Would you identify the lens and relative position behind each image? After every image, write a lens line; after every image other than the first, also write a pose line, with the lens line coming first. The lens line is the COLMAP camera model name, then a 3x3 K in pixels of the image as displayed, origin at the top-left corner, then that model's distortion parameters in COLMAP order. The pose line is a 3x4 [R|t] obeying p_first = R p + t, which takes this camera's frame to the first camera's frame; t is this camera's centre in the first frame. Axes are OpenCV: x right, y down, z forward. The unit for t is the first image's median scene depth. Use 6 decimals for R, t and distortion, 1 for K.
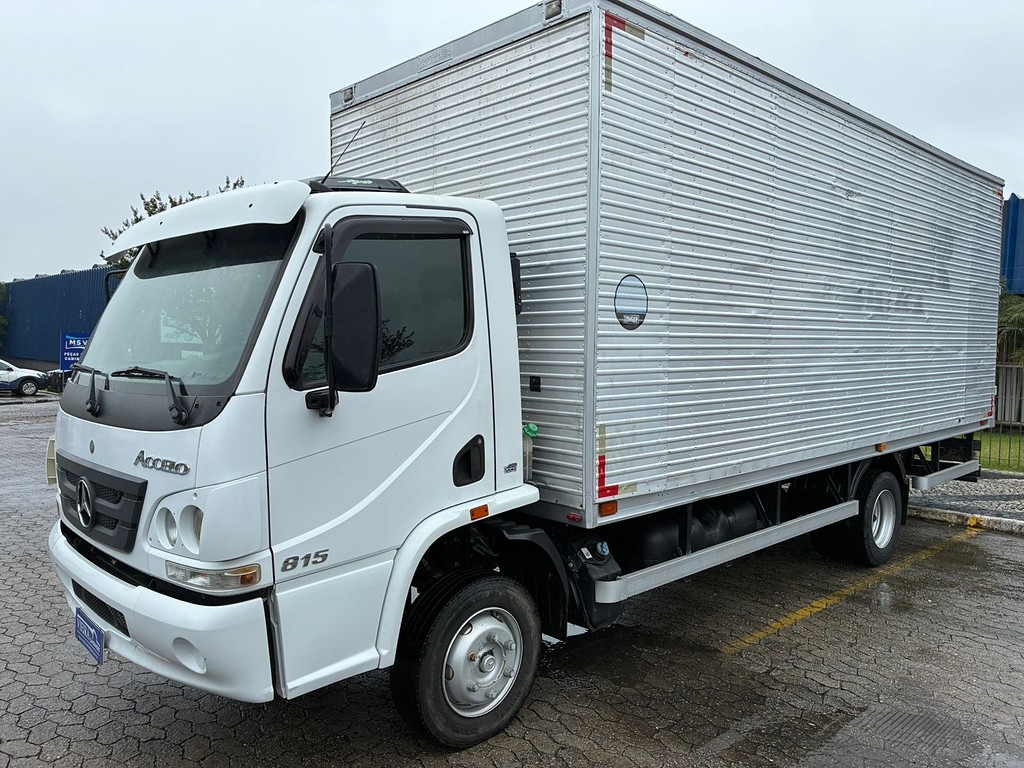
lens RADIAL K [[769.6, 0, 512.0], [0, 769.6, 384.0], [0, 0, 1]] dist [0.071575, -0.097872]
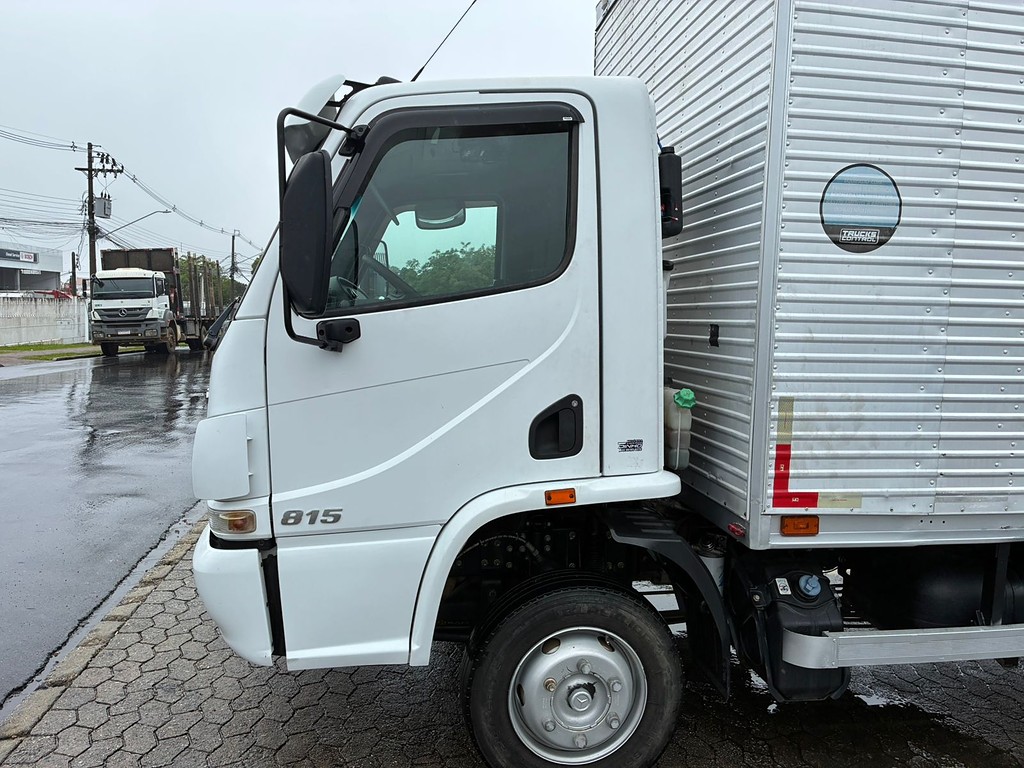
lens RADIAL K [[769.6, 0, 512.0], [0, 769.6, 384.0], [0, 0, 1]] dist [0.071575, -0.097872]
pose [[0.817099, 0.063317, -0.573009, 0.306289], [-0.048917, 0.997981, 0.040521, 0.026329], [0.574418, -0.005080, 0.818546, 0.326422]]
